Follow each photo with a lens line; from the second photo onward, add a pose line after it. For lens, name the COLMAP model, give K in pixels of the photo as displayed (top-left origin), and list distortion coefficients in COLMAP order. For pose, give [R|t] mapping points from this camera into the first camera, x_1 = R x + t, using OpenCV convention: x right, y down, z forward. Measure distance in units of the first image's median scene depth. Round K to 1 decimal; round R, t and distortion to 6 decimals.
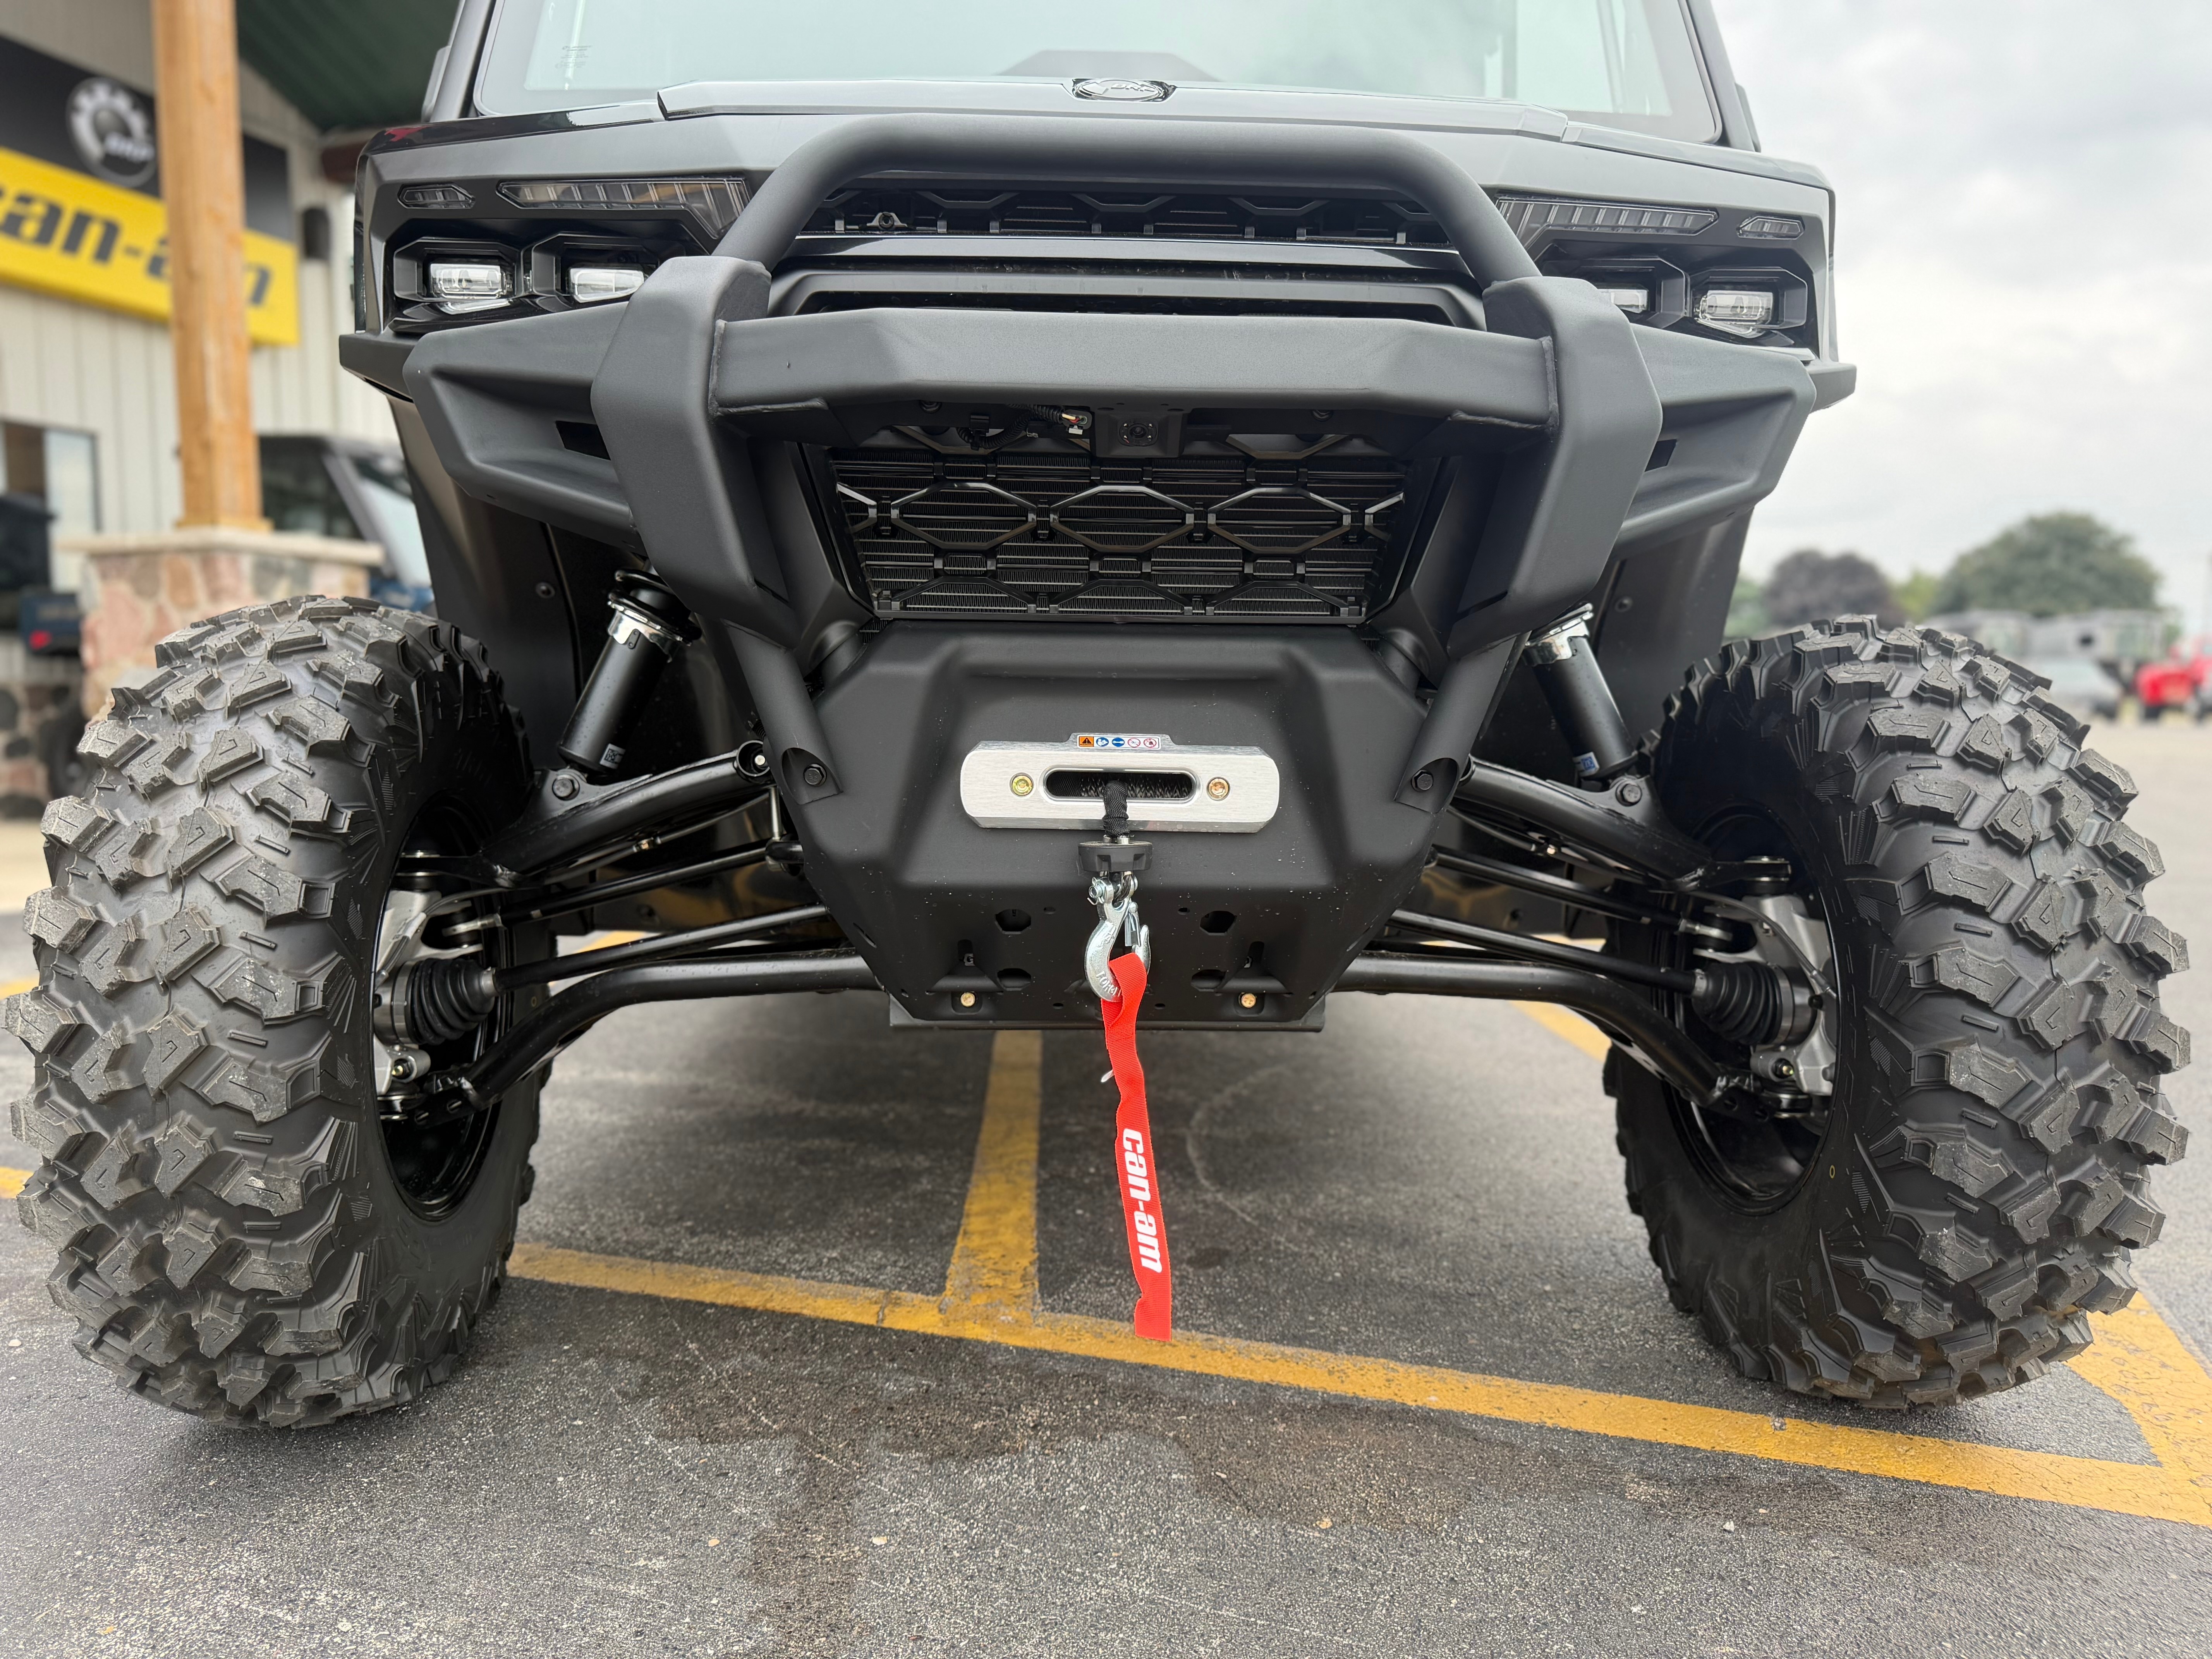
lens RADIAL K [[1597.8, 0, 1110.3], [0, 1597.8, 833.8], [0, 0, 1]] dist [0.007222, -0.008135]
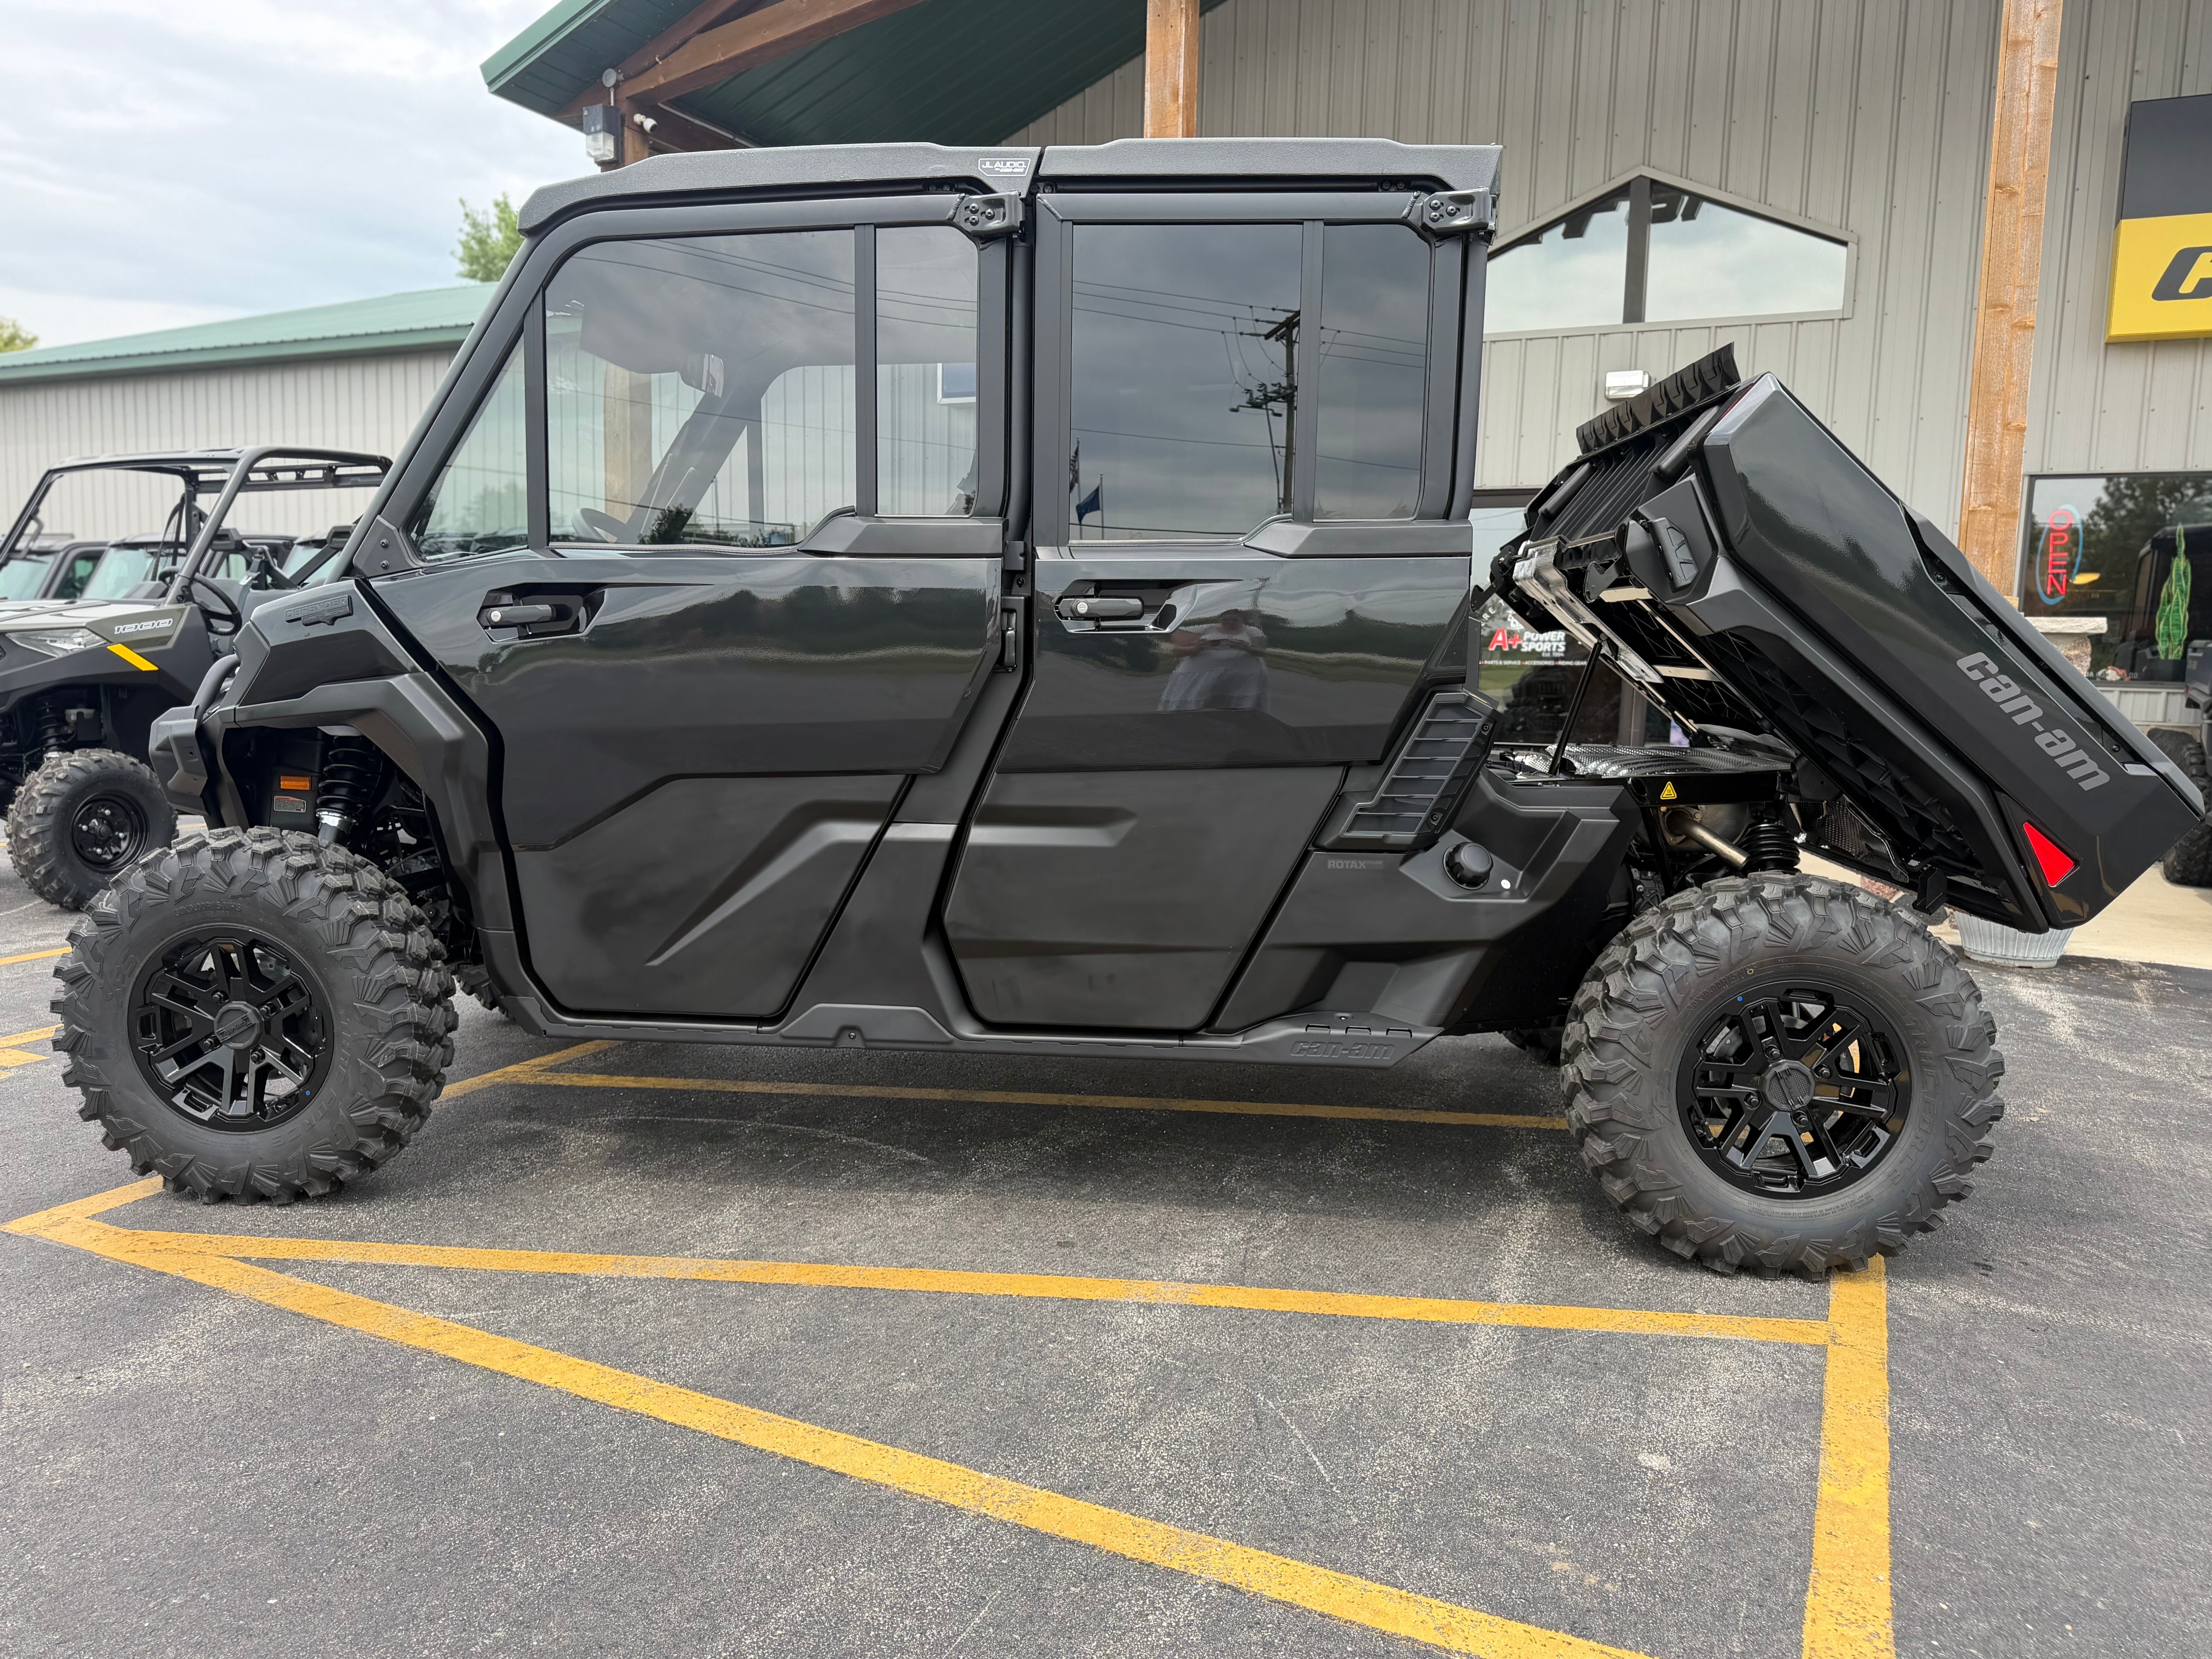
lens RADIAL K [[1595.0, 0, 1101.8], [0, 1595.0, 832.5], [0, 0, 1]] dist [0.011402, -0.010257]
pose [[-0.112712, 0.117156, -0.986697, 2.609577], [-0.100811, 0.986552, 0.128654, -0.557421], [0.988500, 0.113971, -0.099386, 2.539858]]
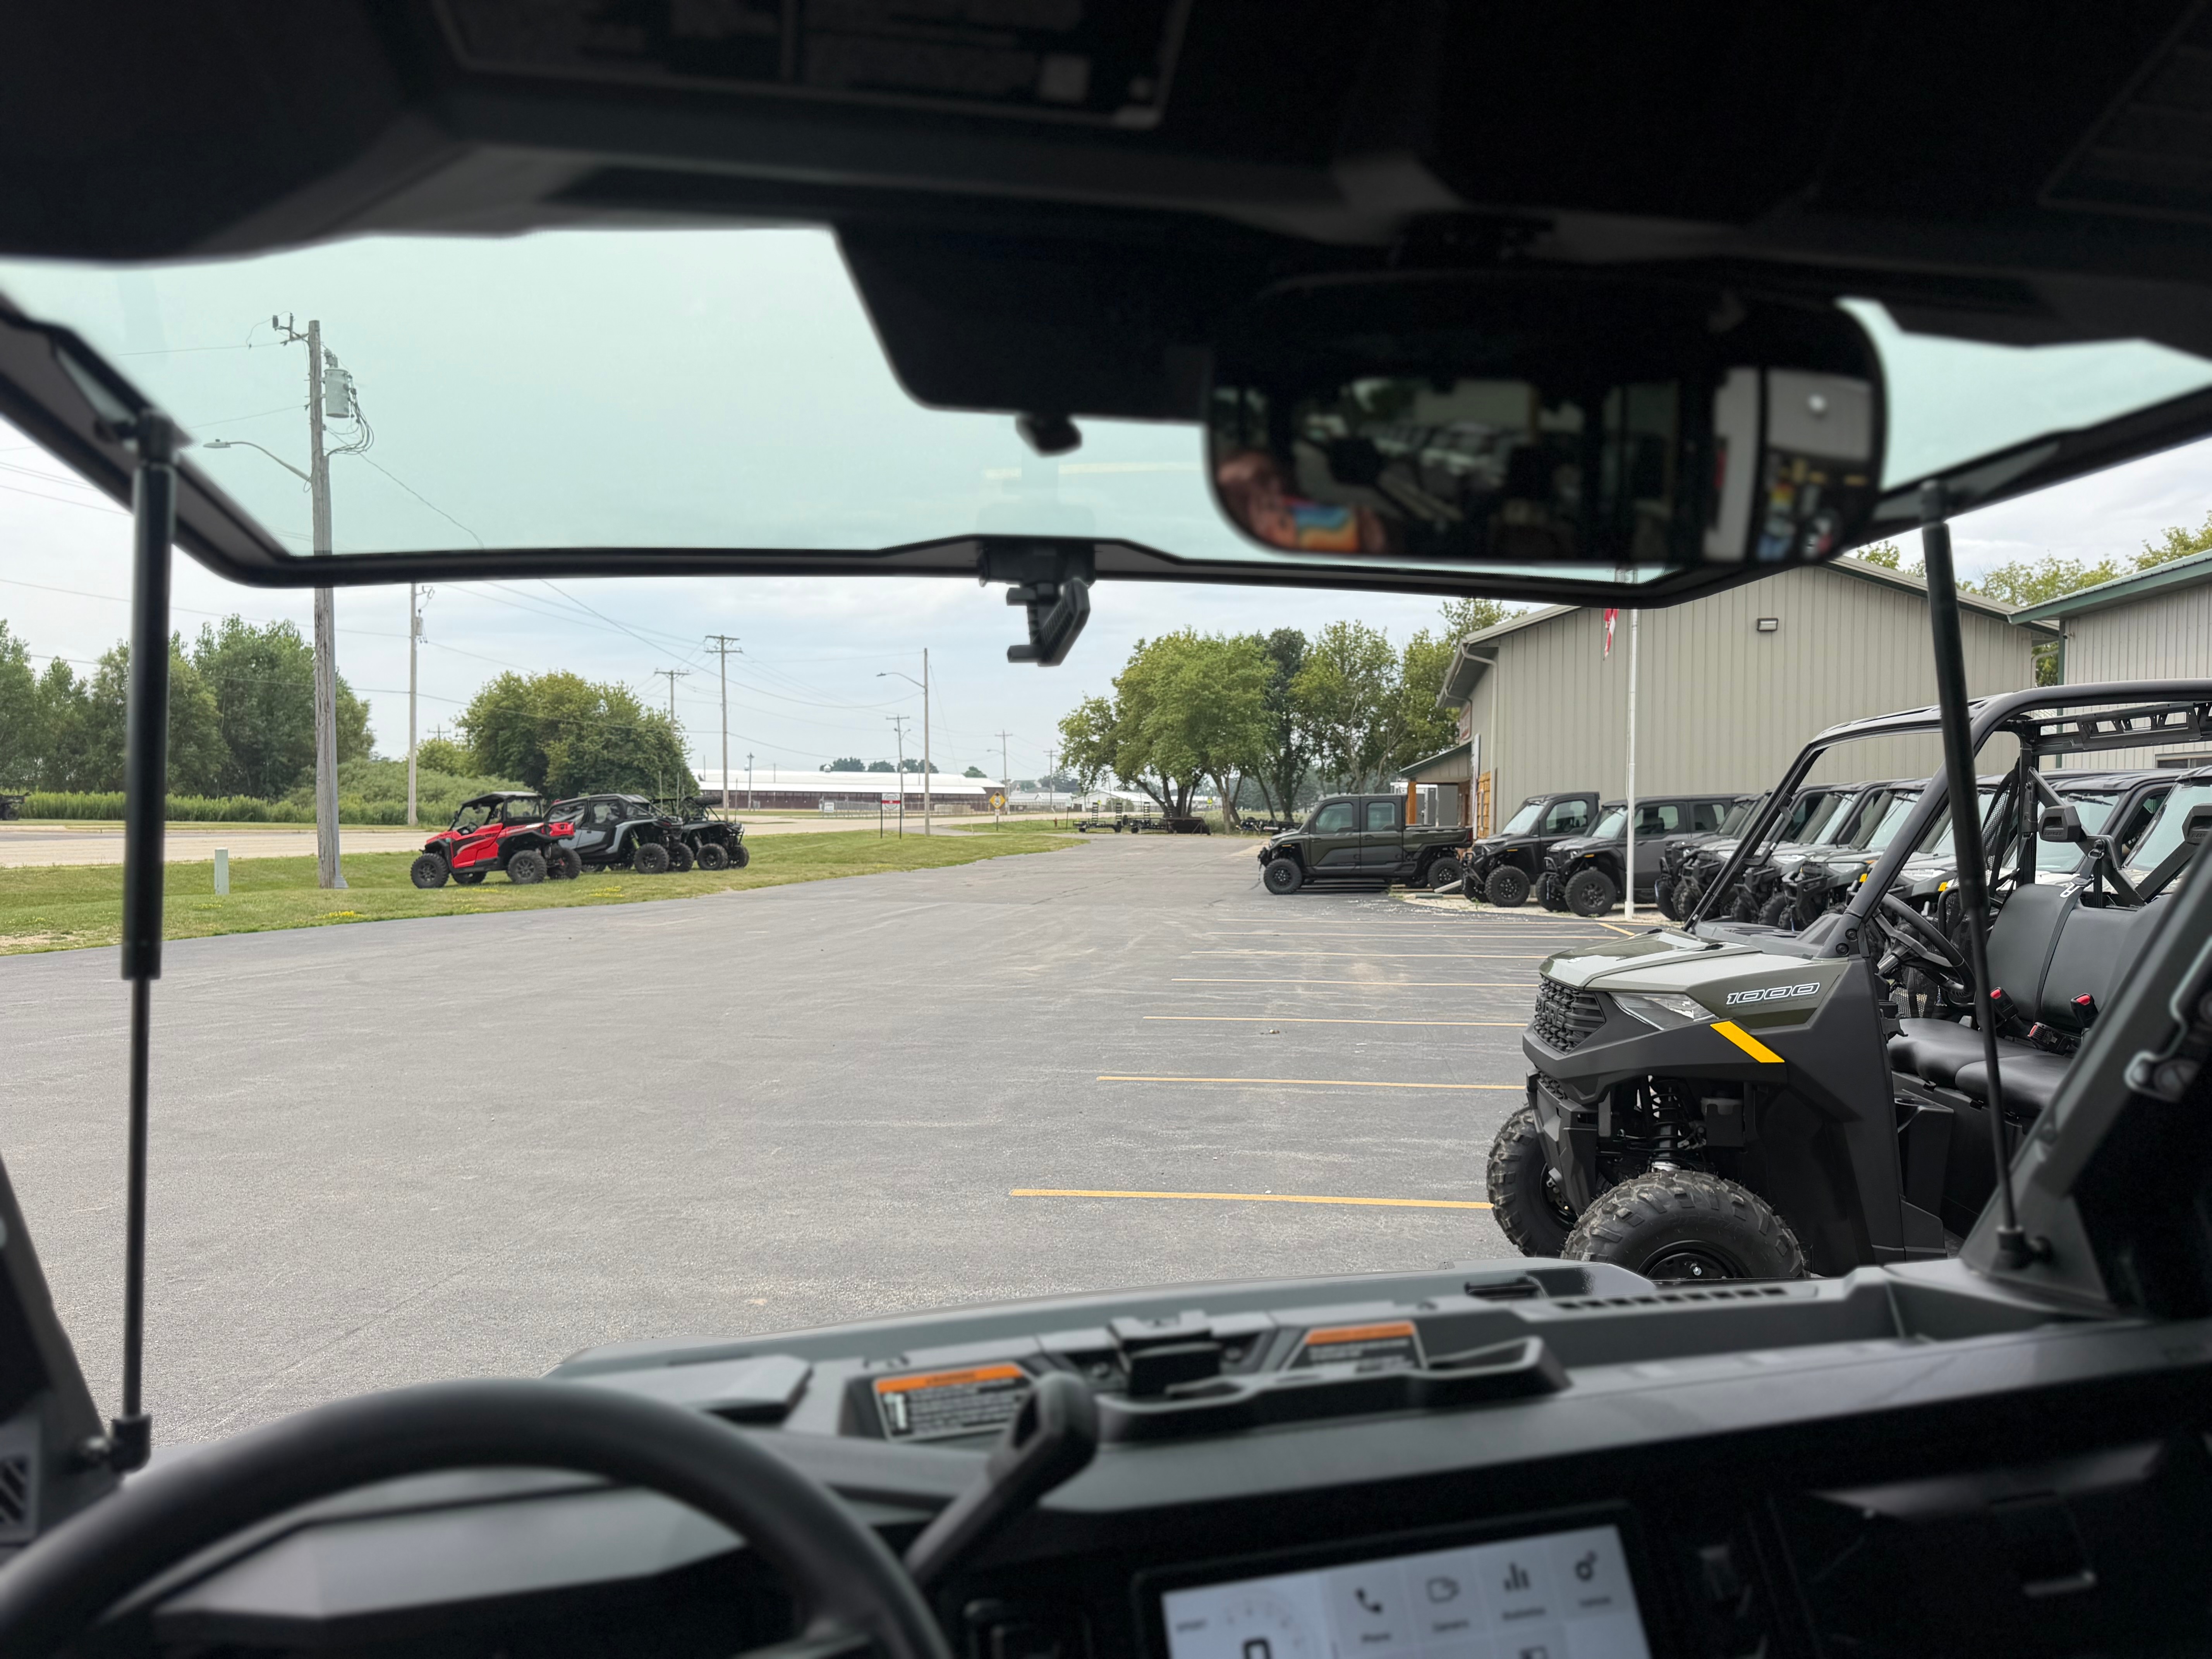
lens RADIAL K [[1594.7, 0, 1106.0], [0, 1594.7, 829.5], [0, 0, 1]] dist [0.007794, -0.006132]
pose [[-0.977393, 0.002933, -0.211412, 0.140391], [-0.017183, 0.995494, 0.093250, -0.835721], [0.210732, 0.094774, -0.972939, 1.895485]]
